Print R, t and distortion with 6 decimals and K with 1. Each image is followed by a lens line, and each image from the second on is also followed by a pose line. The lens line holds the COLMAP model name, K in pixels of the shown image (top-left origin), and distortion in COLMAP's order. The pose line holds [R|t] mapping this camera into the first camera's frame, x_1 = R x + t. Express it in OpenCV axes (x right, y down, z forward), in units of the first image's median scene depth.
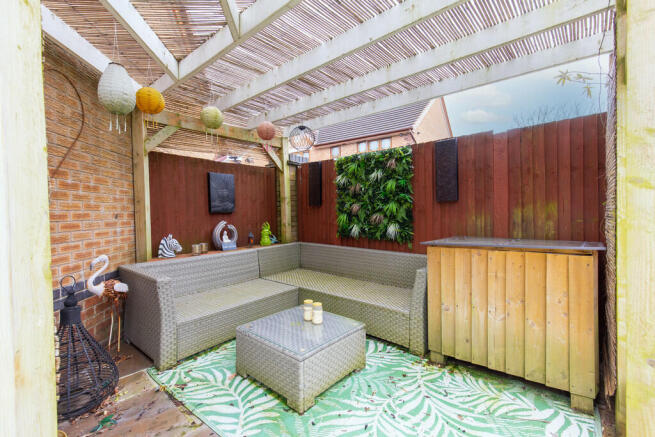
lens RADIAL K [[295.5, 0, 320.6], [0, 295.5, 218.8], [0, 0, 1]] dist [-0.024932, -0.000269]
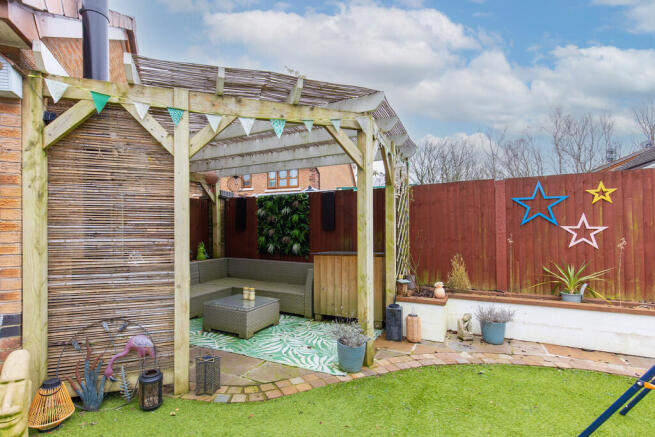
lens RADIAL K [[295.5, 0, 322.3], [0, 295.5, 223.4], [0, 0, 1]] dist [-0.024932, -0.000269]
pose [[0.951088, 0.024696, 0.307930, -0.095034], [-0.006907, 0.998250, -0.058728, 0.002490], [-0.308841, 0.053728, 0.949595, -0.474322]]
